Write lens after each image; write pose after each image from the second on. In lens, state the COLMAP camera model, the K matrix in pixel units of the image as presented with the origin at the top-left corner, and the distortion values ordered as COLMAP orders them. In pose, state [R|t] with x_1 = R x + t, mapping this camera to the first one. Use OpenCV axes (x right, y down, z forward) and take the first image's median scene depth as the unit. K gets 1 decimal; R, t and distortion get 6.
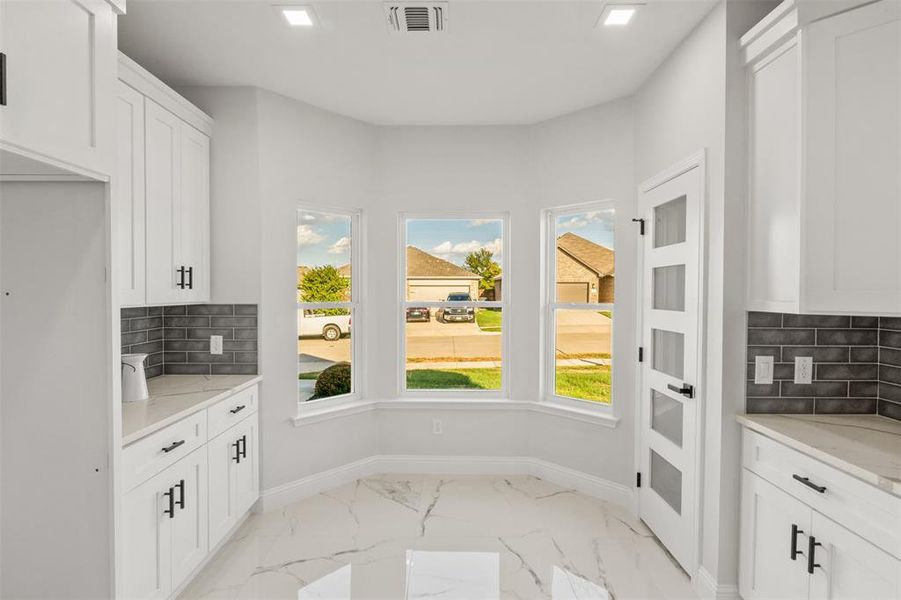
lens RADIAL K [[449.6, 0, 448.2], [0, 449.6, 301.2], [0, 0, 1]] dist [-0.003900, -0.001272]
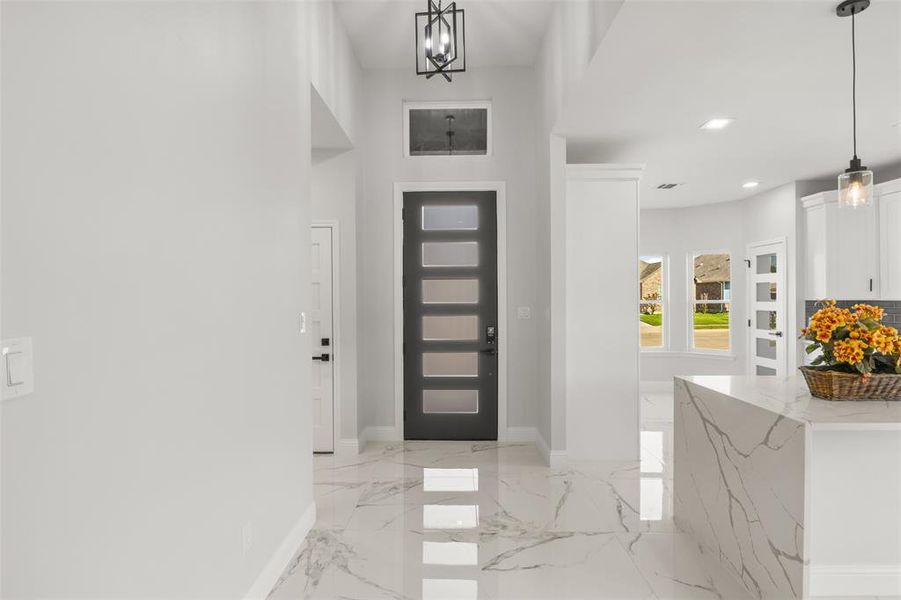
lens RADIAL K [[449.6, 0, 448.4], [0, 449.6, 300.6], [0, 0, 1]] dist [-0.003900, -0.001272]
pose [[0.999825, -0.007679, -0.017059, -1.036118], [0.007390, 0.999830, -0.016909, 0.039597], [0.017186, 0.016780, 0.999712, -1.247465]]
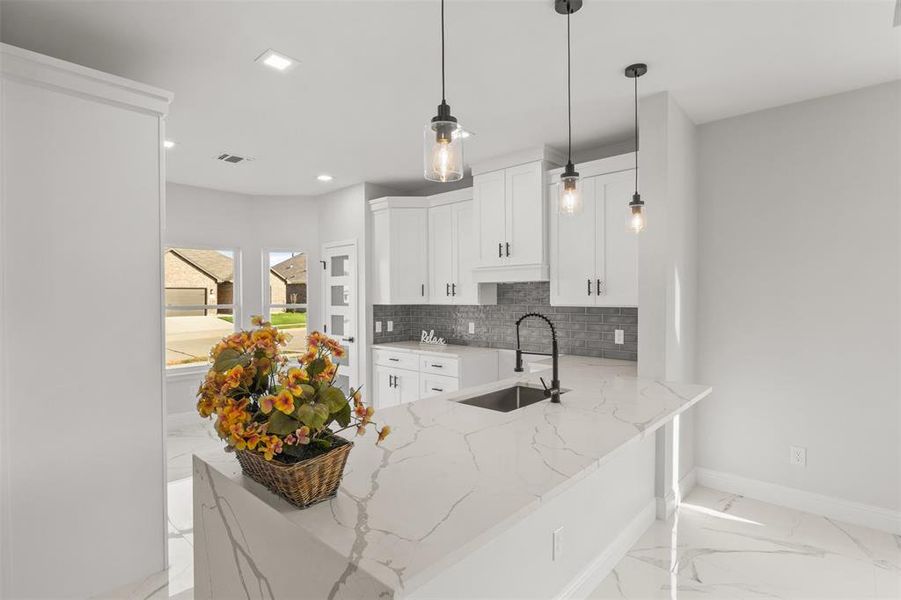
lens RADIAL K [[449.6, 0, 448.5], [0, 449.6, 298.9], [0, 0, 1]] dist [-0.003900, -0.001272]
pose [[0.674893, -0.009598, 0.737853, -0.724057], [0.021914, 0.999735, -0.007039, 0.012614], [-0.737590, 0.020920, 0.674924, -0.815500]]
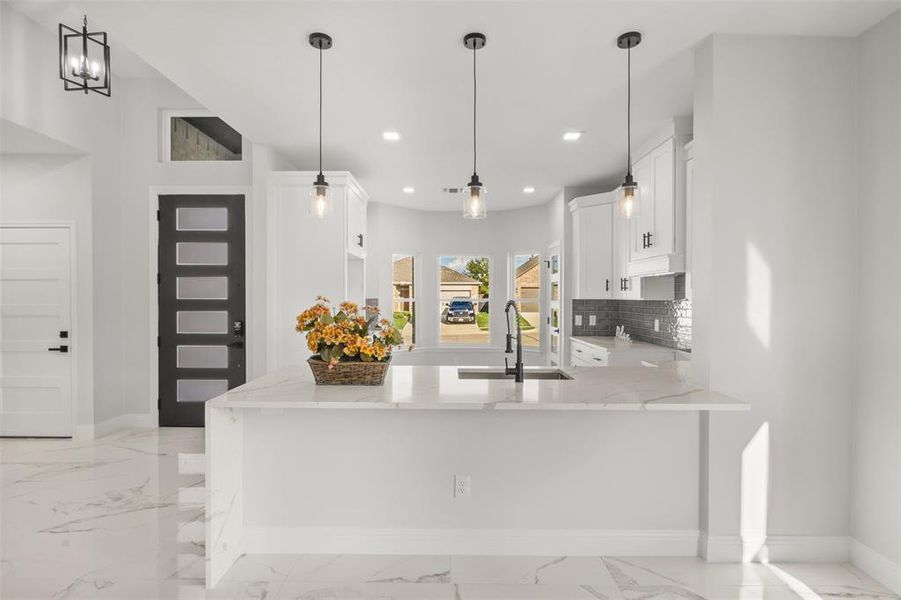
lens RADIAL K [[449.6, 0, 446.6], [0, 449.6, 300.7], [0, 0, 1]] dist [-0.003900, -0.001272]
pose [[0.999989, -0.000863, -0.004556, -0.079491], [0.000807, 0.999923, -0.012356, 0.048890], [0.004567, 0.012352, 0.999913, -1.357603]]
